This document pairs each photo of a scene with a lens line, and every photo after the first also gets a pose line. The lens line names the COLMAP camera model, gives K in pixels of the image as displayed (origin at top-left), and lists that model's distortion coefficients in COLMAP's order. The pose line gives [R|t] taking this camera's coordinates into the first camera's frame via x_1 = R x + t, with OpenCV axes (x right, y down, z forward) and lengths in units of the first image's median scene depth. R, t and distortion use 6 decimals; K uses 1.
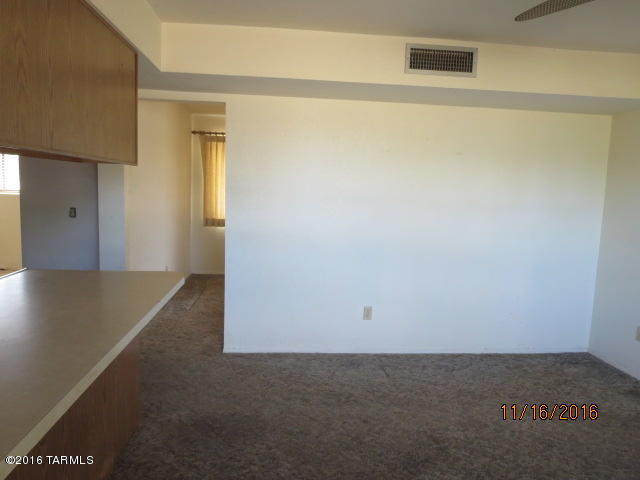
lens RADIAL K [[465.1, 0, 314.8], [0, 465.1, 239.5], [0, 0, 1]] dist [-0.006257, 0.010443]
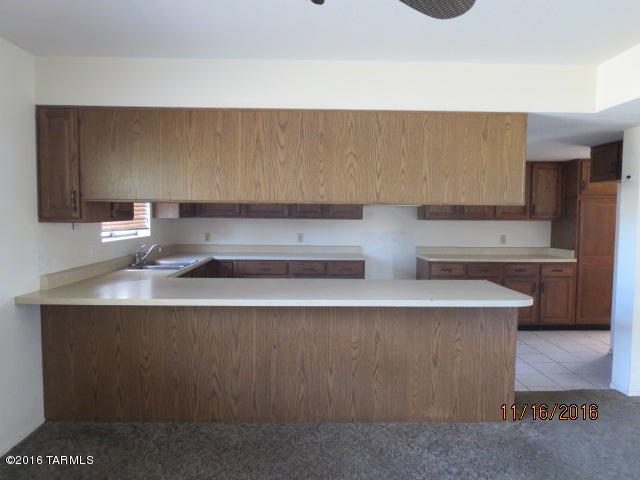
lens RADIAL K [[465.1, 0, 320.0], [0, 465.1, 239.5], [0, 0, 1]] dist [-0.006257, 0.010443]
pose [[-0.066283, 0.020246, -0.997595, 0.830051], [-0.130186, 0.991072, 0.028764, -0.034307], [0.989272, 0.131779, -0.063056, 0.542526]]
